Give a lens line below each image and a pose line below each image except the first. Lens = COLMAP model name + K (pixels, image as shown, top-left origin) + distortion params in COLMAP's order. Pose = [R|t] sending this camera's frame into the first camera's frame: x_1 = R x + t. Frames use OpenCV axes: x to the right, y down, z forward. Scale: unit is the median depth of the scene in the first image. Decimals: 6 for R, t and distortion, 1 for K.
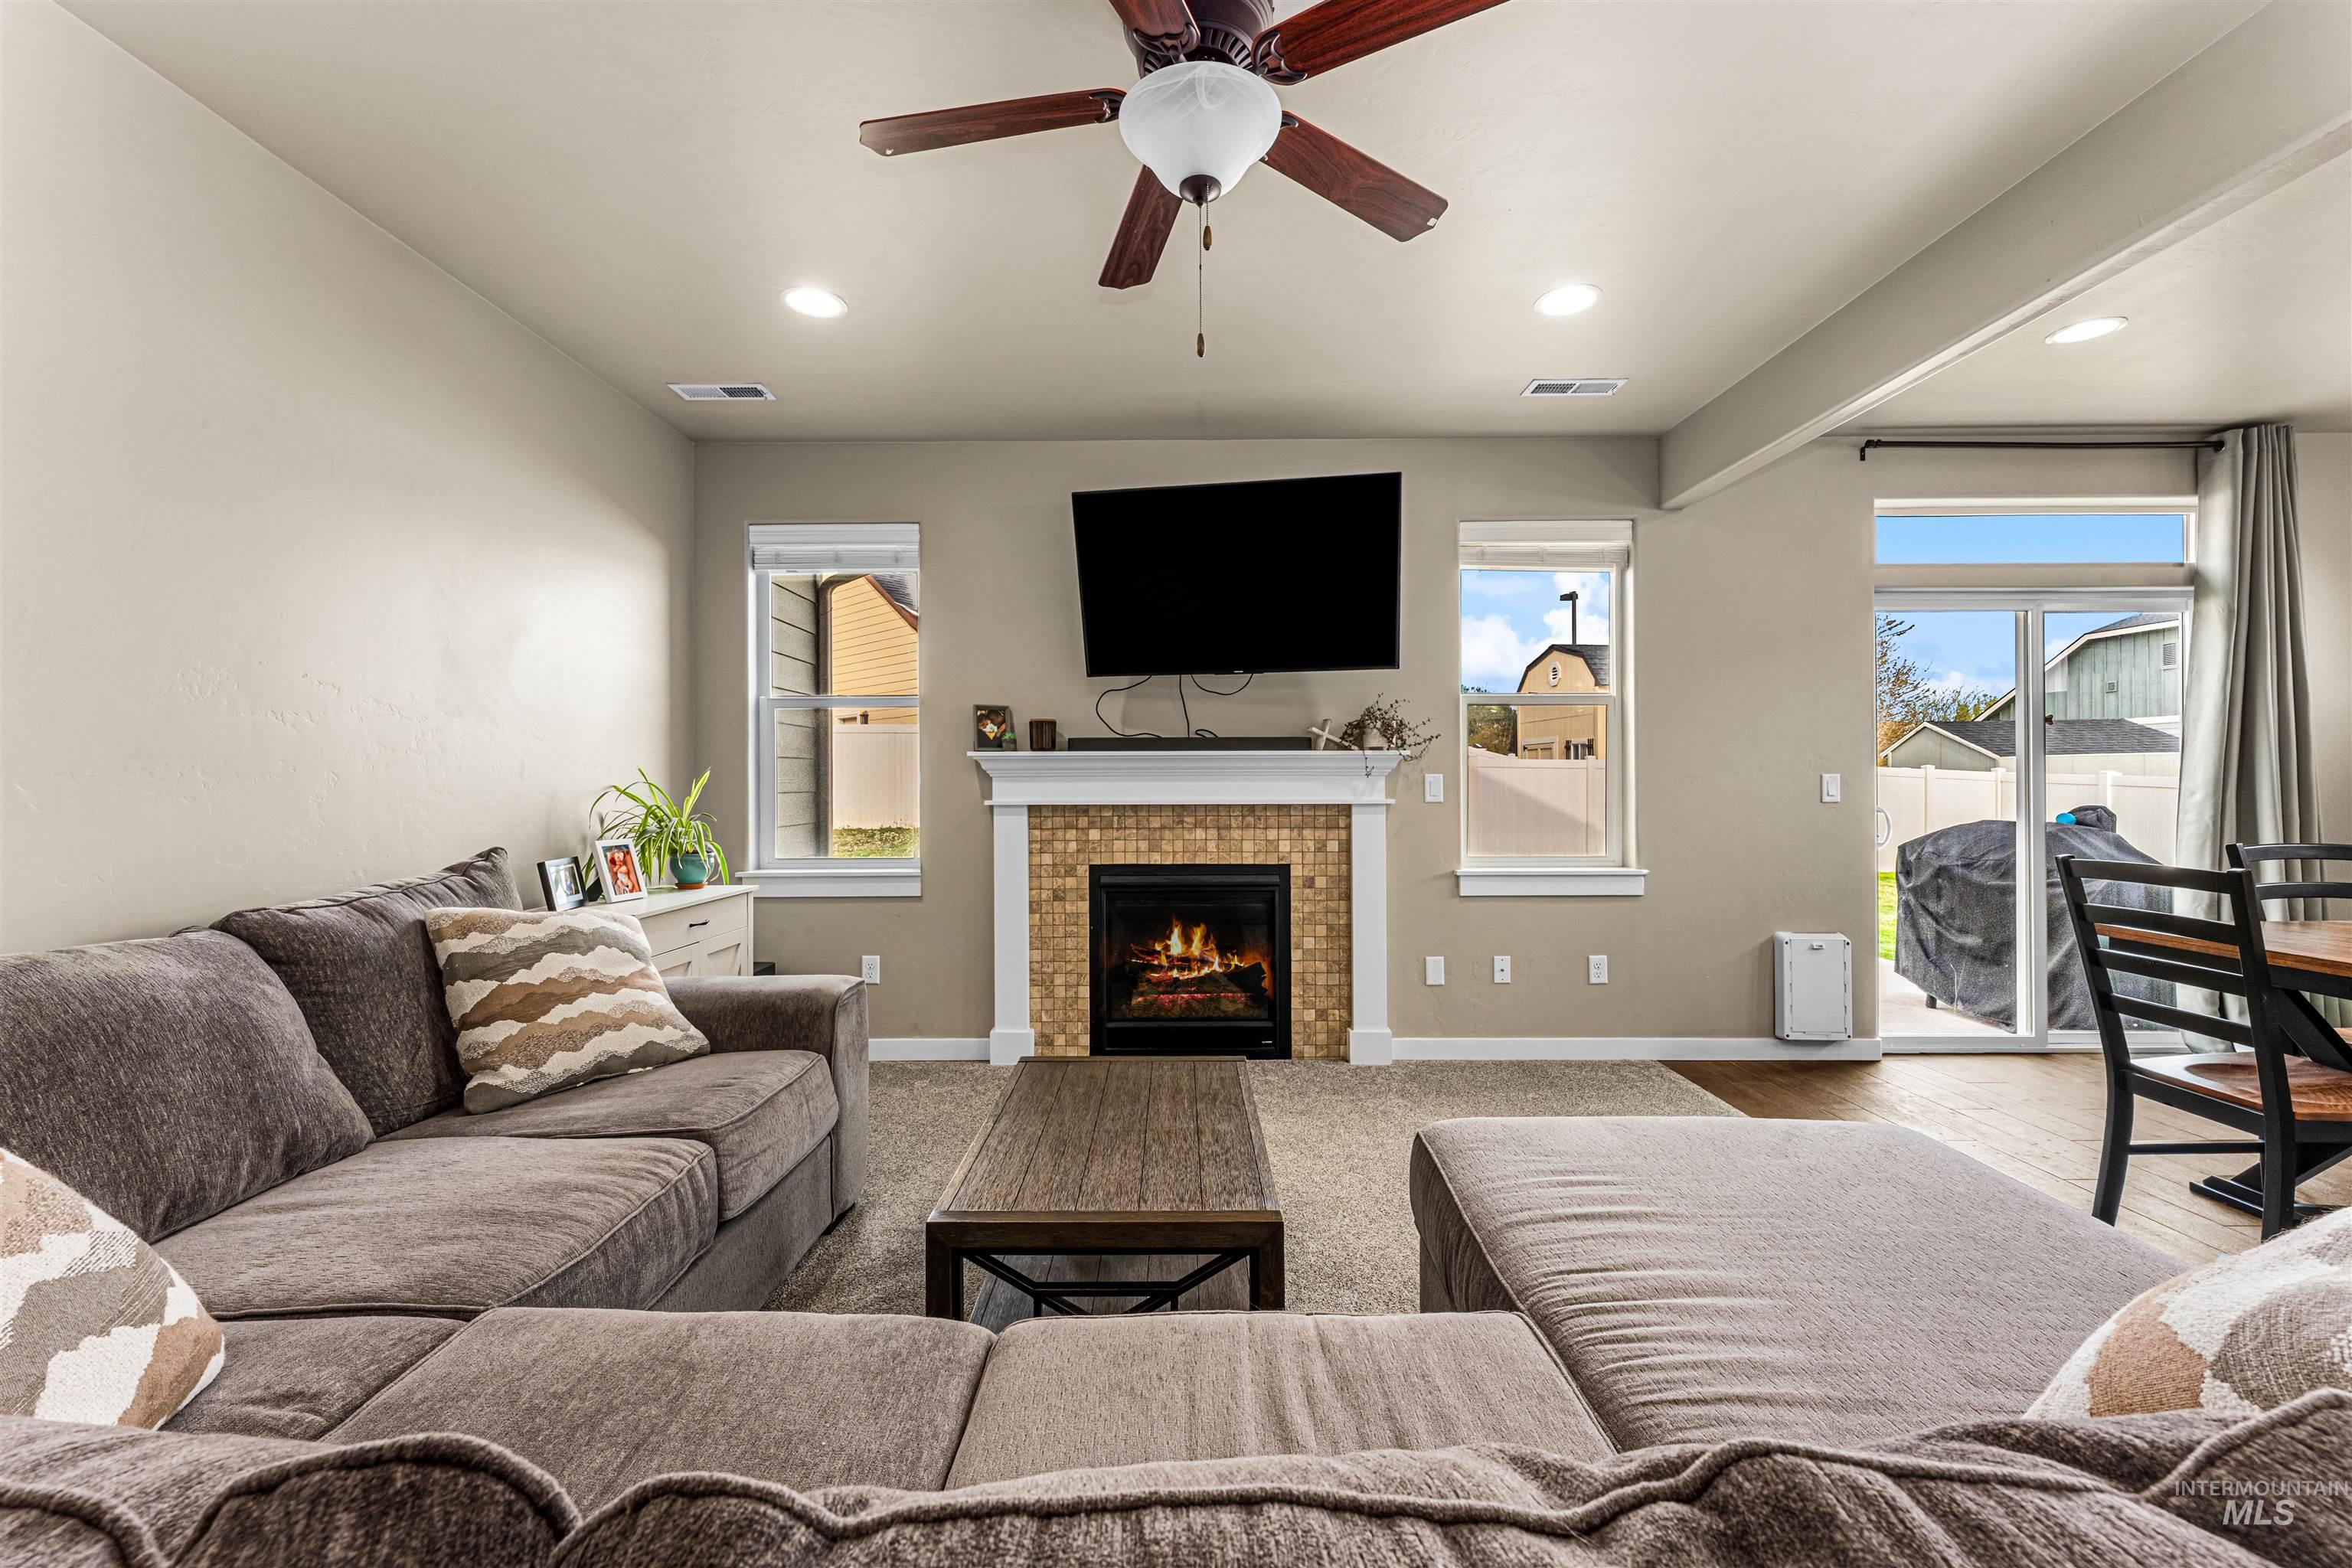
lens RADIAL K [[953.3, 0, 1176.1], [0, 953.3, 778.5], [0, 0, 1]] dist [0.002432, -0.001615]
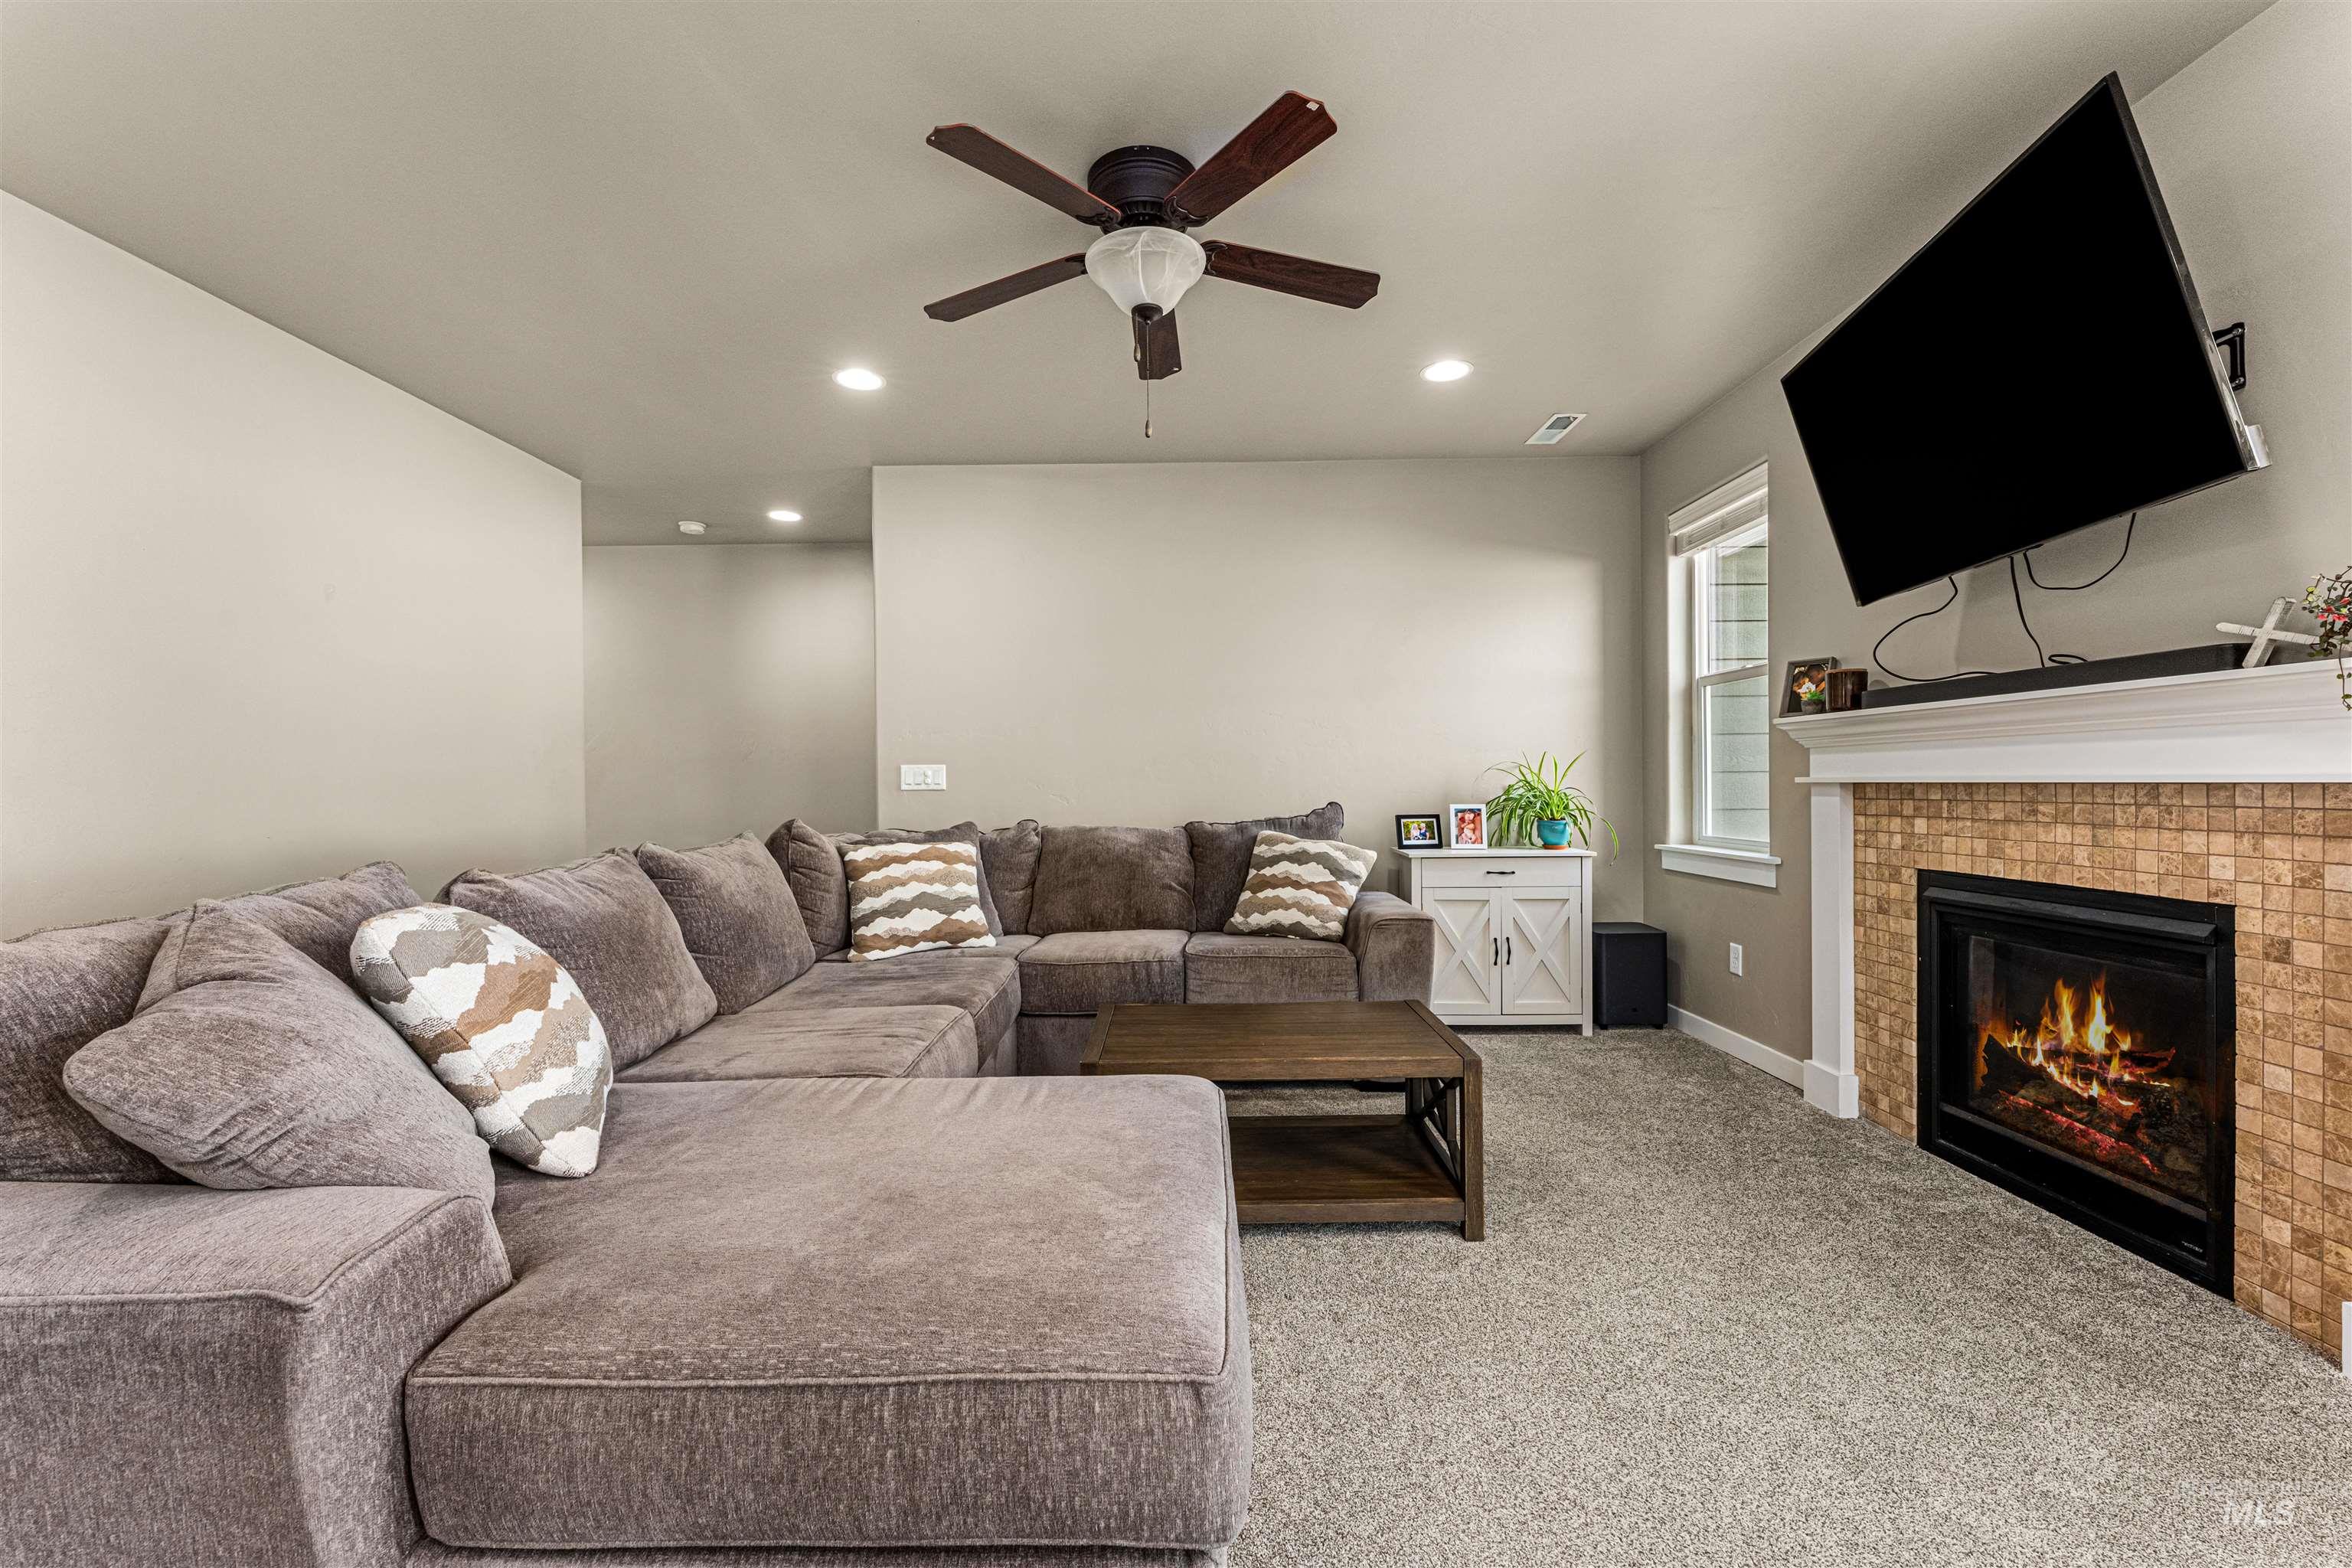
lens RADIAL K [[953.3, 0, 1182.9], [0, 953.3, 787.3], [0, 0, 1]] dist [0.002432, -0.001615]
pose [[0.000961, 0.008667, -0.999962, 0.609369], [0.012979, 0.999878, 0.008679, 0.017677], [0.999915, -0.012987, 0.000848, 0.461603]]
